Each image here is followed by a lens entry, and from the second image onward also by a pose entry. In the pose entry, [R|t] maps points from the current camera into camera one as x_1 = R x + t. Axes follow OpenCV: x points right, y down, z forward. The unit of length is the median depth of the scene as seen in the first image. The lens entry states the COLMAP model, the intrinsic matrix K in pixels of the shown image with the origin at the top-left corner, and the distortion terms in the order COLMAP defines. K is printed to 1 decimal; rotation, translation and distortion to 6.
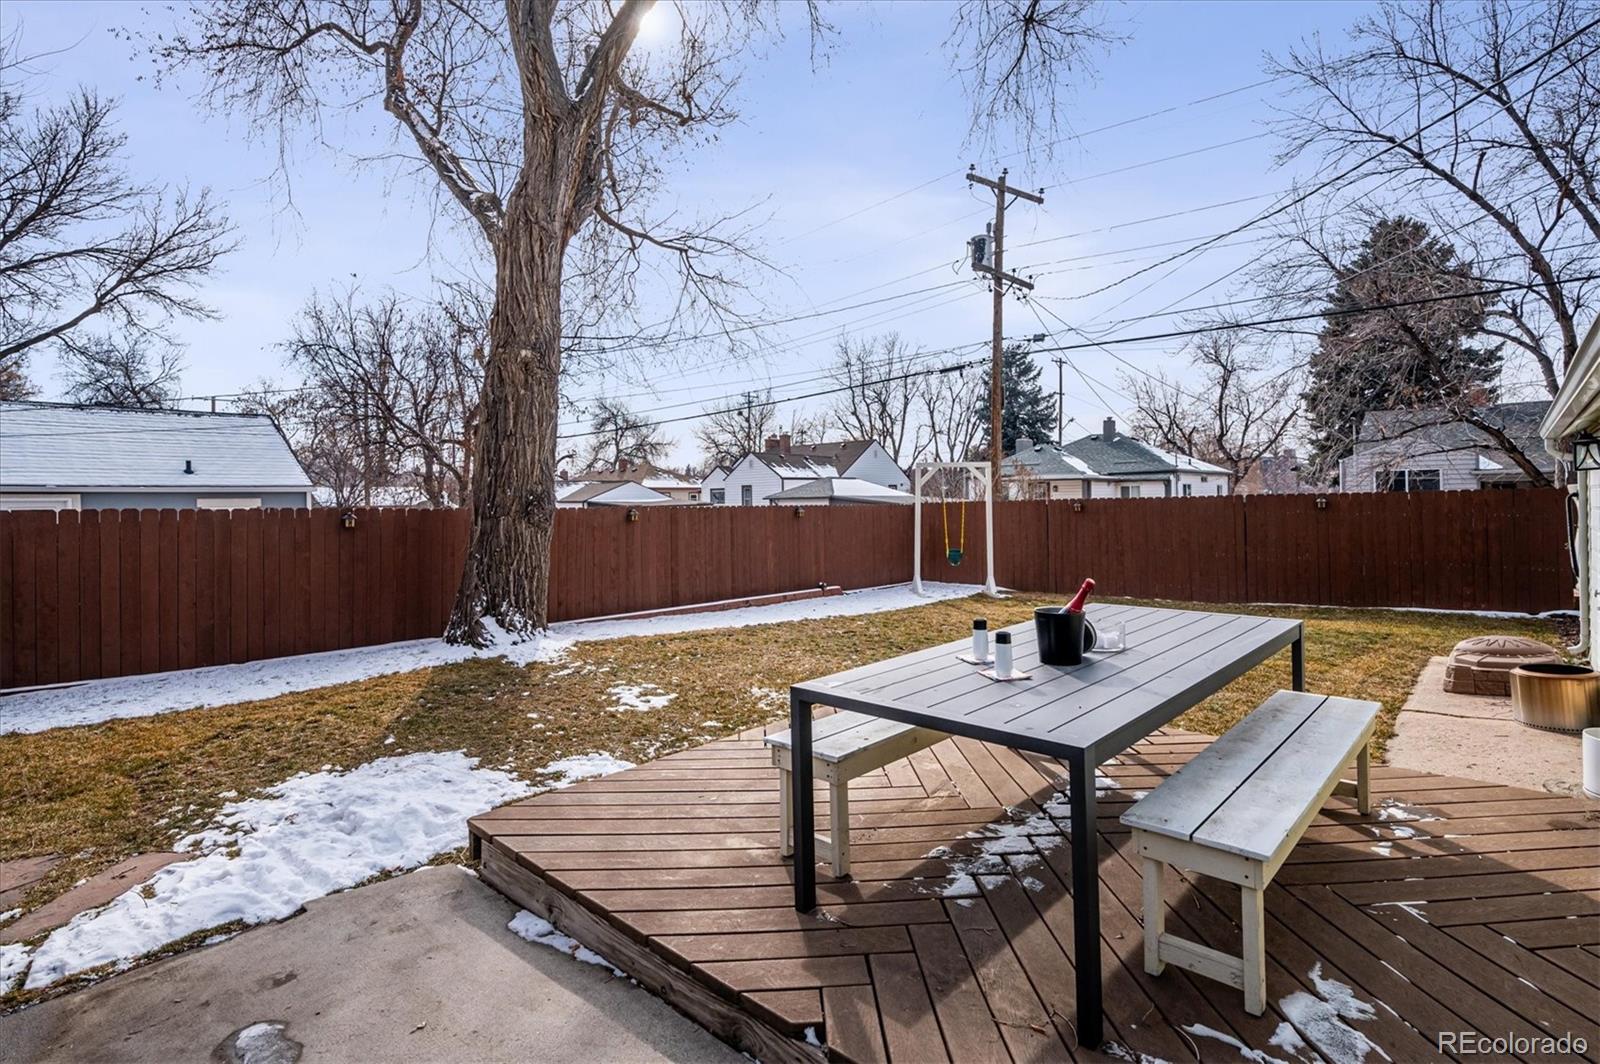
lens RADIAL K [[785.6, 0, 803.9], [0, 785.6, 499.6], [0, 0, 1]] dist [0.002939, 0.000514]
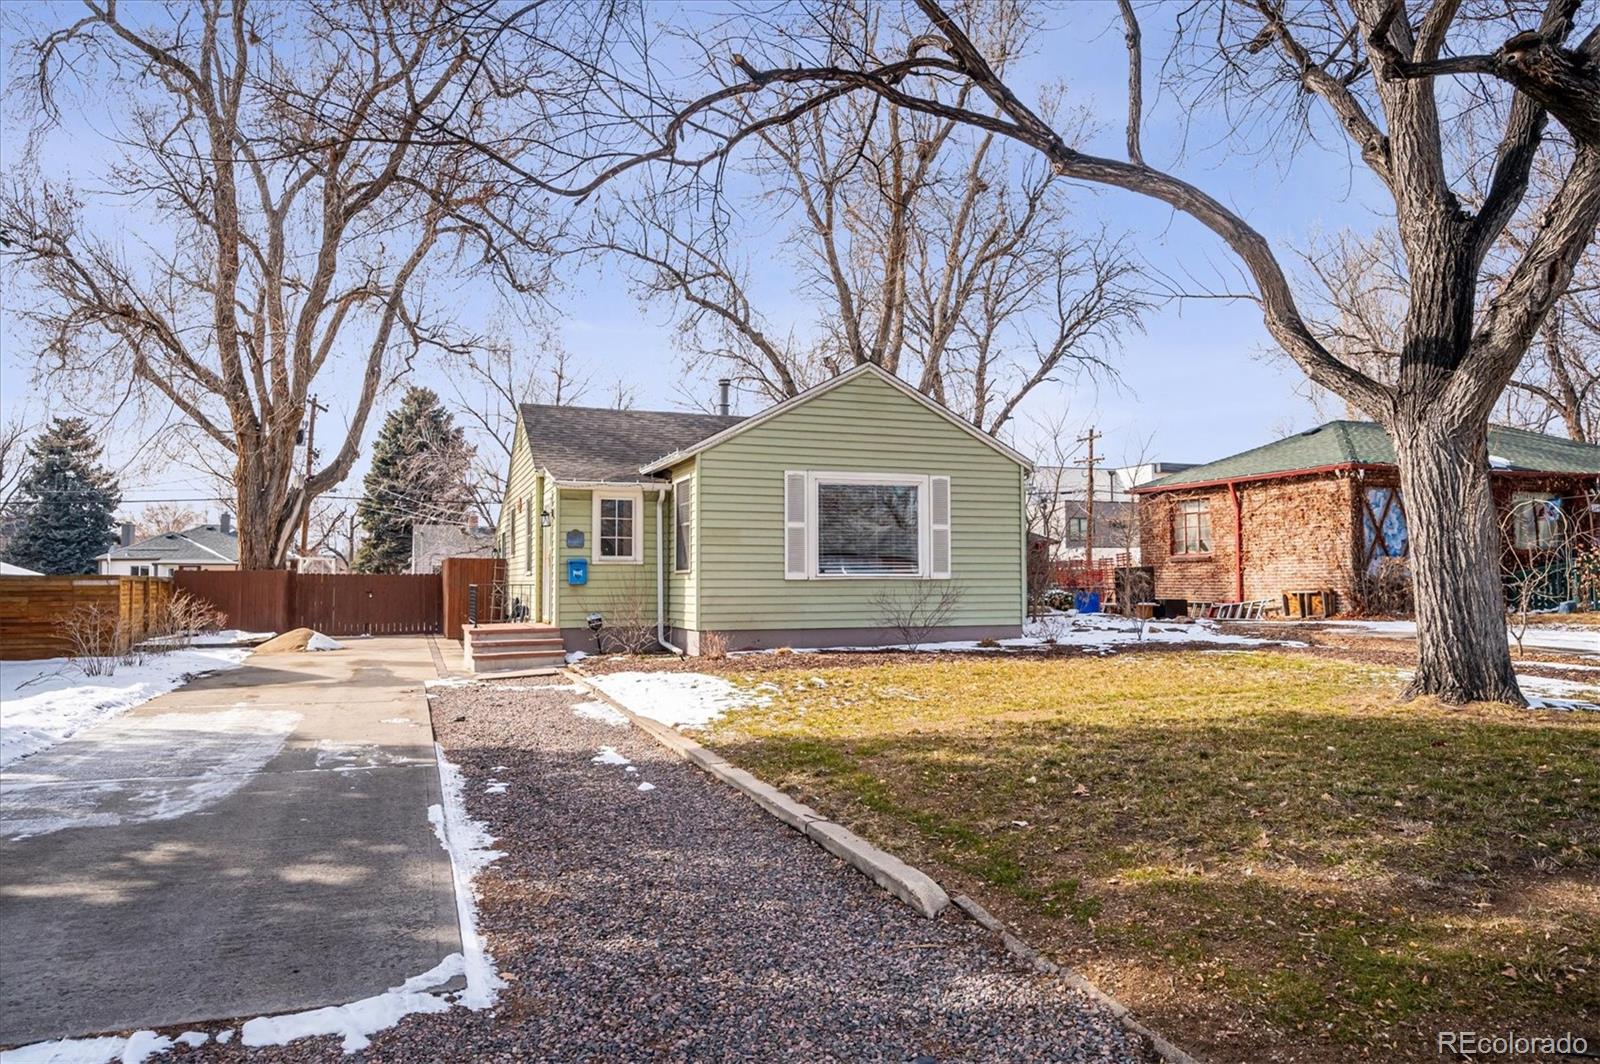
lens RADIAL K [[1043.9, 0, 801.7], [0, 1043.9, 525.1], [0, 0, 1]] dist [-0.005611, -0.000437]
pose [[0.466772, 0.056217, 0.882589, -1.395535], [-0.000627, 0.997998, -0.063236, 0.030412], [-0.884378, 0.028963, 0.465873, -1.156699]]
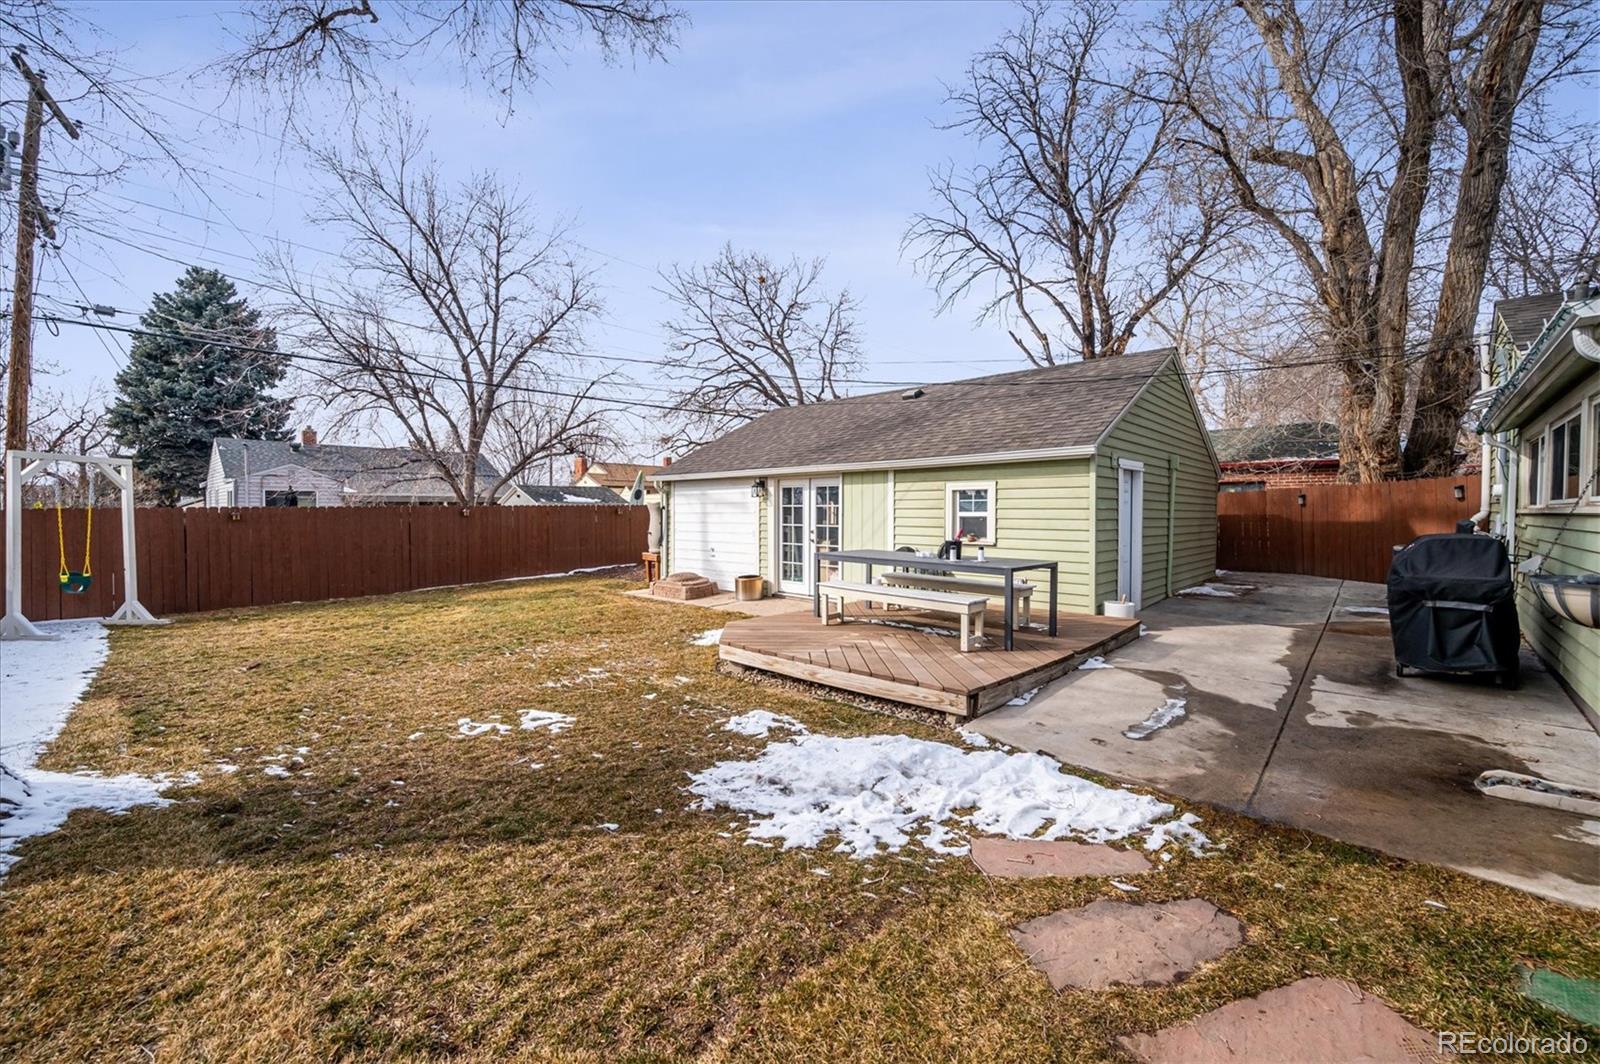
lens RADIAL K [[635.5, 0, 798.2], [0, 635.5, 517.6], [0, 0, 1]] dist [-0.001539, -0.000037]
pose [[0.033190, 0.000717, 0.999449, -0.349123], [0.000686, 0.999999, -0.000740, 0.012670], [-0.999449, 0.000710, 0.033189, 0.264956]]
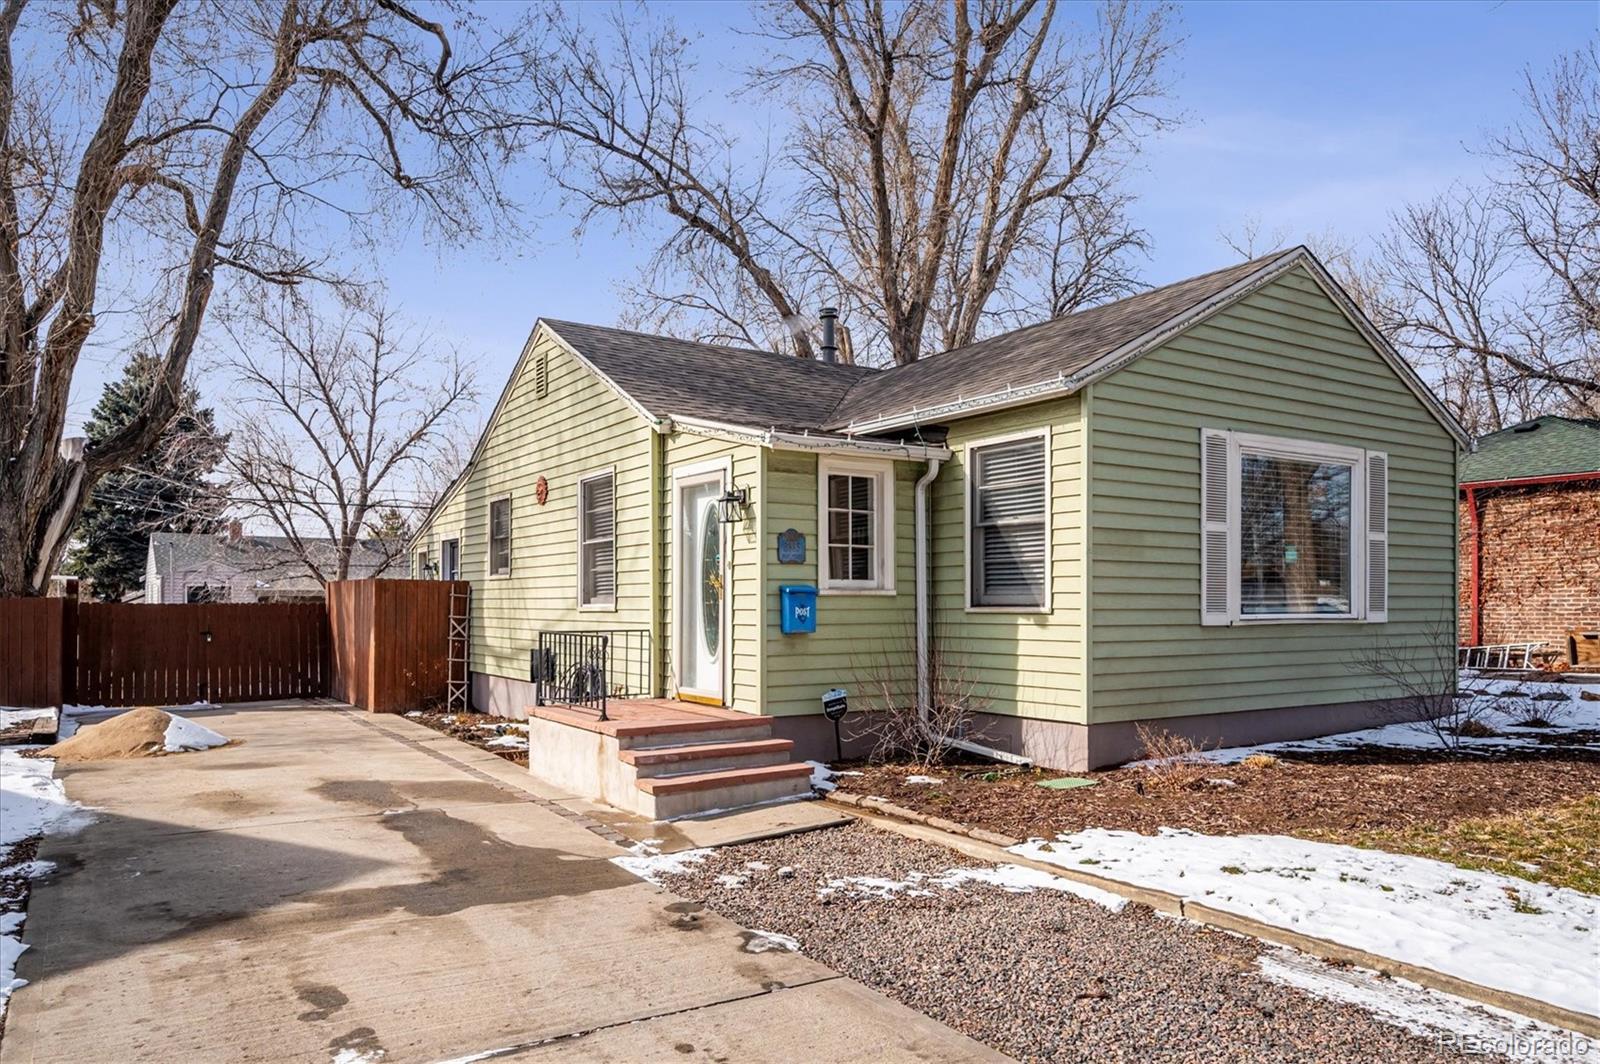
lens RADIAL K [[1091.7, 0, 805.7], [0, 1091.7, 588.9], [0, 0, 1]] dist [-0.005052, 0.000124]
pose [[0.256802, 0.023406, 0.966181, -1.139476], [-0.001265, 0.999714, -0.023882, 0.014574], [-0.966463, 0.004910, 0.256758, -0.641068]]
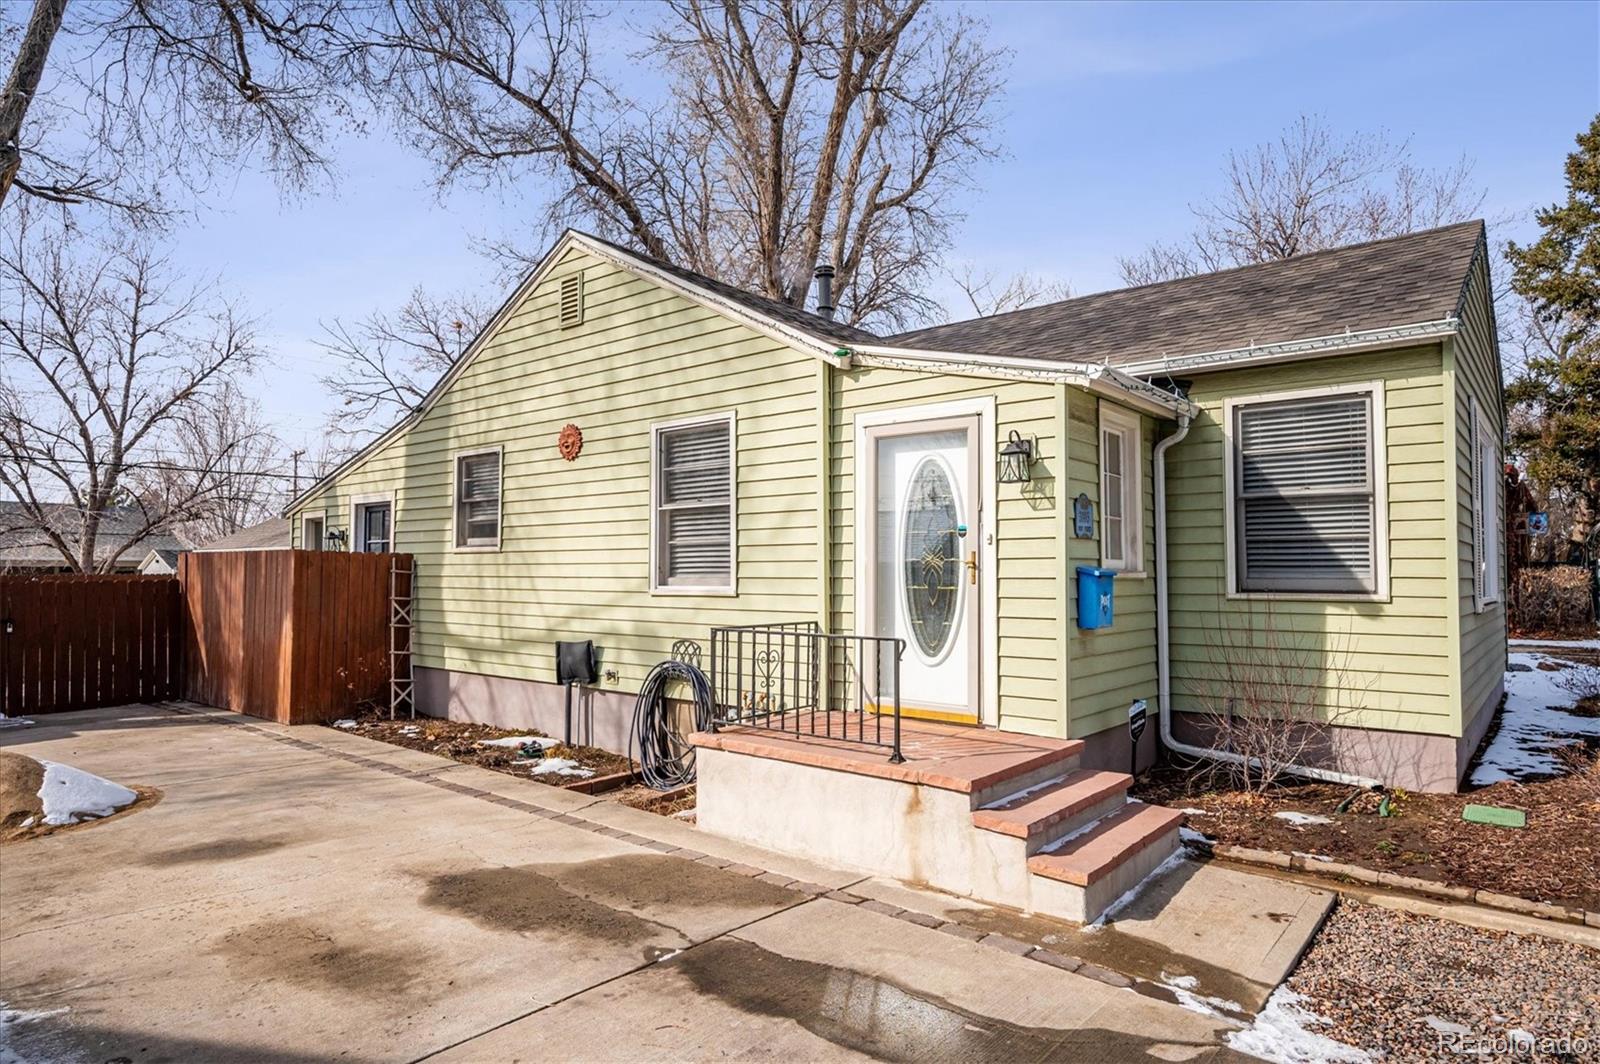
lens RADIAL K [[927.4, 0, 800.0], [0, 927.4, 532.0], [0, 0, 1]] dist [-0.005422, 0.000834]
pose [[-0.041059, 0.055191, 0.997631, -0.964001], [-0.000485, 0.998472, -0.055258, 0.006198], [-0.999157, -0.002753, -0.040970, -0.364538]]
